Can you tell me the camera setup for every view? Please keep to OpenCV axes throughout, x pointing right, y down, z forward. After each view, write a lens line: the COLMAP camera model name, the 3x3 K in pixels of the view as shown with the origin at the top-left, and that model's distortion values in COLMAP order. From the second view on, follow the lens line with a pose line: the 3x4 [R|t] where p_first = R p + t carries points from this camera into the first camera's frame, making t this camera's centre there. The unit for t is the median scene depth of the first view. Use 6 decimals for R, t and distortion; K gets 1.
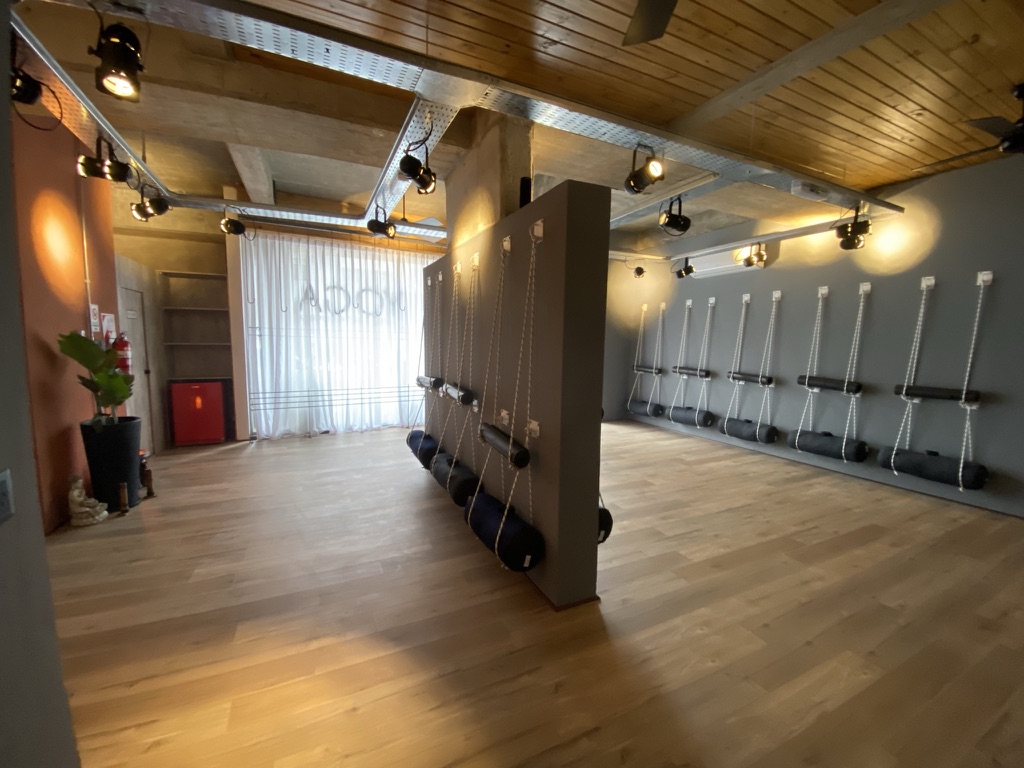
lens RADIAL K [[434.0, 0, 512.2], [0, 434.0, 386.8], [0, 0, 1]] dist [-0.003860, -0.009965]
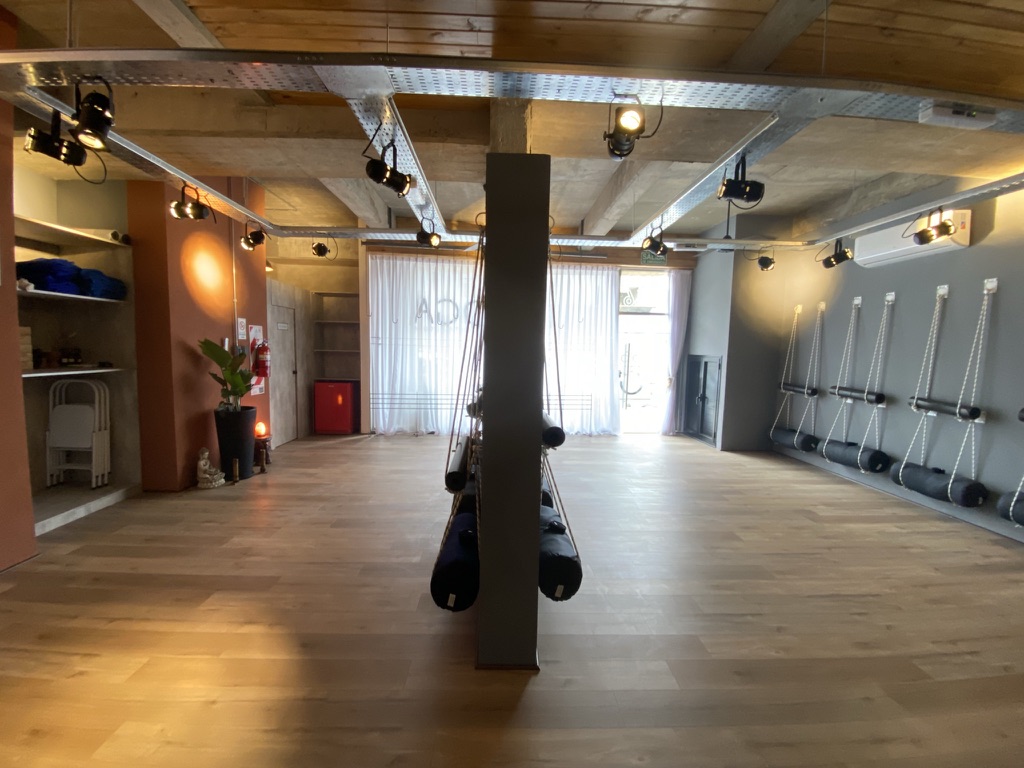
lens RADIAL K [[434.0, 0, 465.8], [0, 434.0, 385.8], [0, 0, 1]] dist [-0.003860, -0.009965]
pose [[0.906381, 0.042071, -0.420361, 0.173598], [-0.052816, 0.998507, -0.013949, -0.006137], [0.419147, 0.034845, 0.907250, 0.090376]]
